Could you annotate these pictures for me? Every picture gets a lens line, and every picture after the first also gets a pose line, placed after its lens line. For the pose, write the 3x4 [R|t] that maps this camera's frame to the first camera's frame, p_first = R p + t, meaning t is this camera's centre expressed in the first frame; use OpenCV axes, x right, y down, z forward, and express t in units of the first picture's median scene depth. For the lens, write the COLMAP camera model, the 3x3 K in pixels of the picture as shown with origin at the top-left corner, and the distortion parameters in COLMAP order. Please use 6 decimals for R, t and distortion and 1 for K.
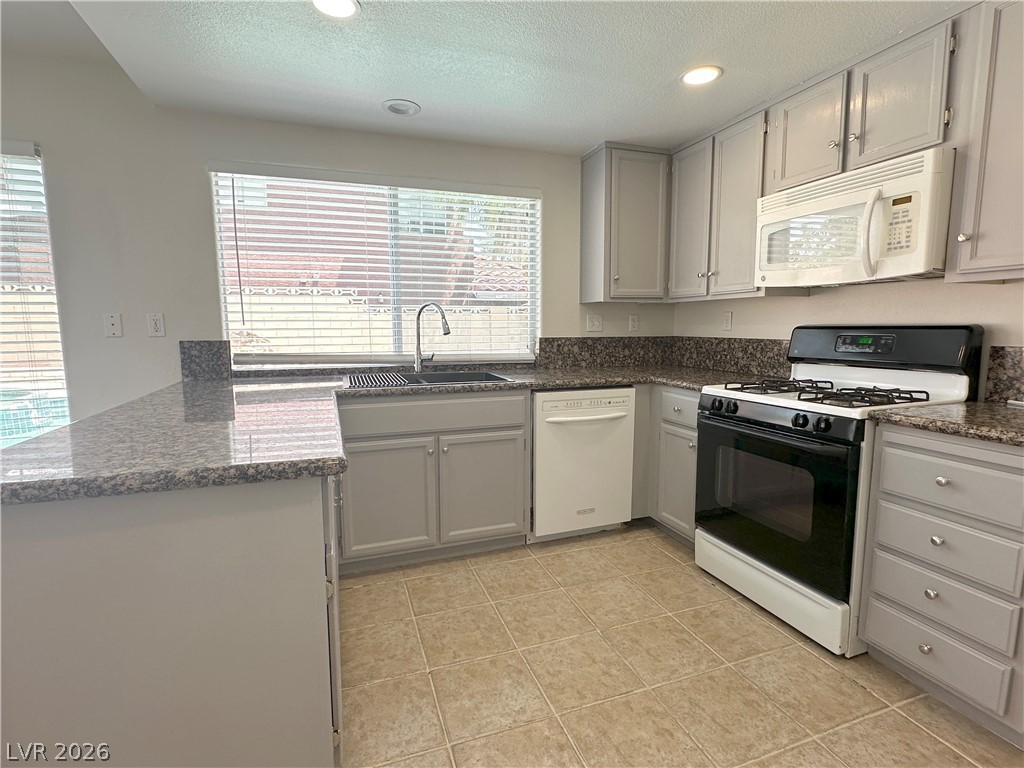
lens RADIAL K [[499.0, 0, 520.6], [0, 499.0, 383.6], [0, 0, 1]] dist [-0.007198, 0.001746]
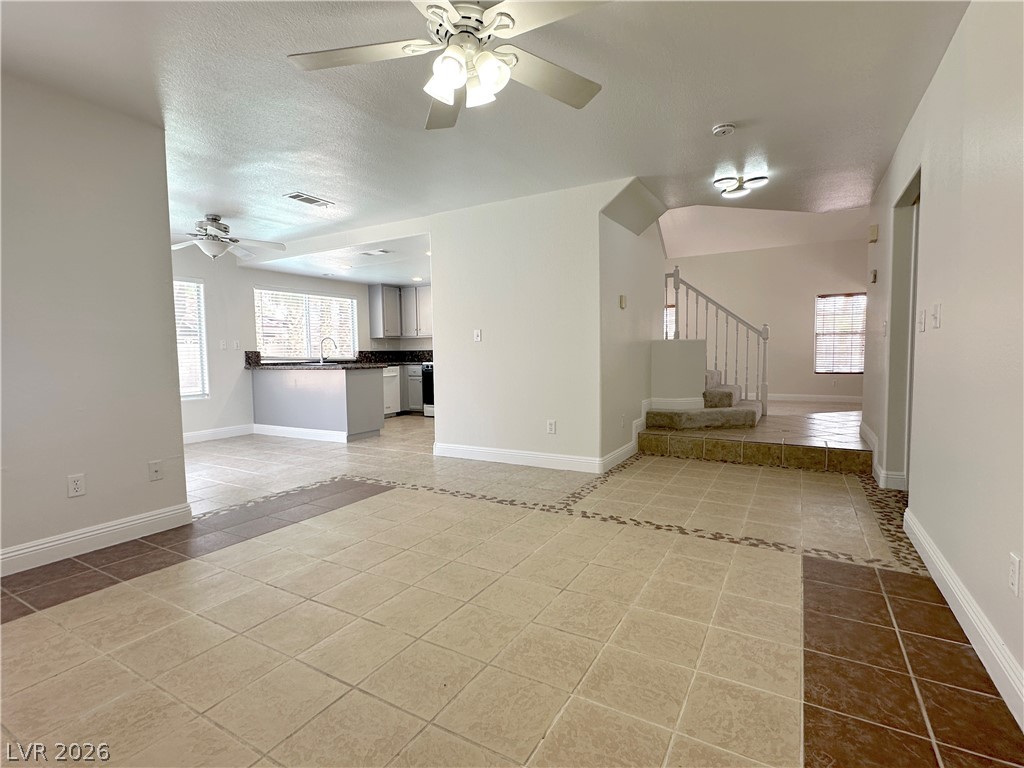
lens RADIAL K [[499.0, 0, 517.0], [0, 499.0, 385.0], [0, 0, 1]] dist [-0.007198, 0.001746]
pose [[0.753543, -0.050141, 0.655483, -1.242509], [0.087544, 0.995860, -0.024463, 0.262520], [-0.651543, 0.075818, 0.754813, -1.778572]]
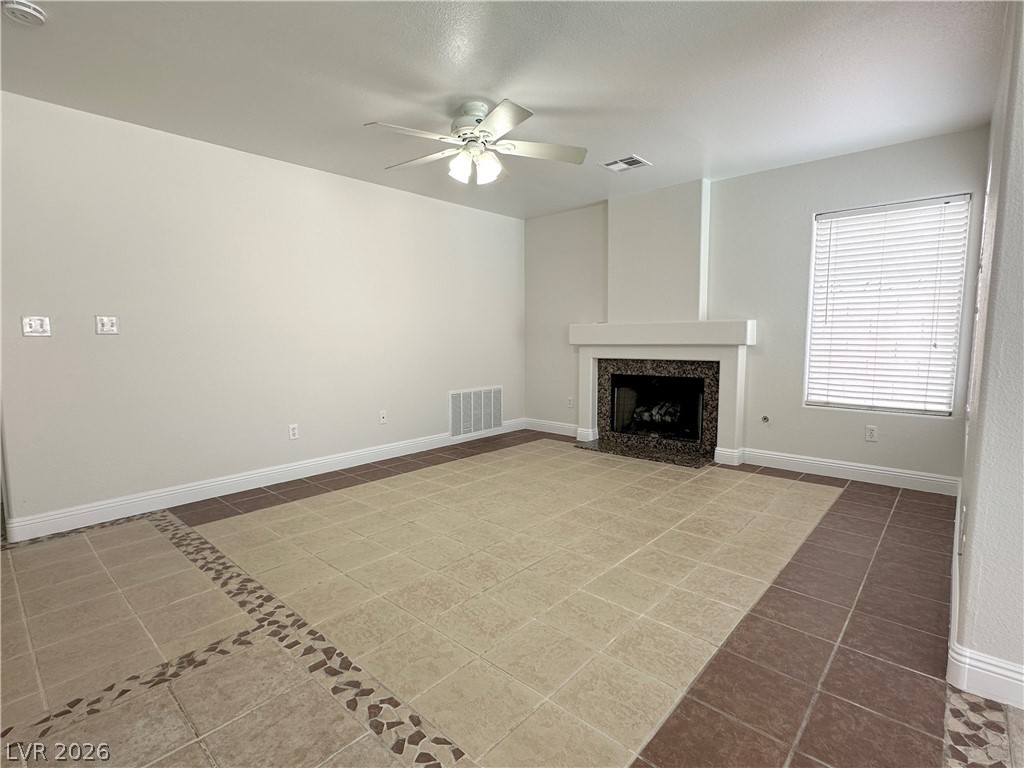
lens RADIAL K [[499.0, 0, 513.9], [0, 499.0, 384.6], [0, 0, 1]] dist [-0.007198, 0.001746]
pose [[-0.876267, 0.058833, -0.478220, -0.368706], [-0.045637, 0.977921, 0.203932, 0.049671], [0.479660, 0.200524, -0.854235, -0.213442]]
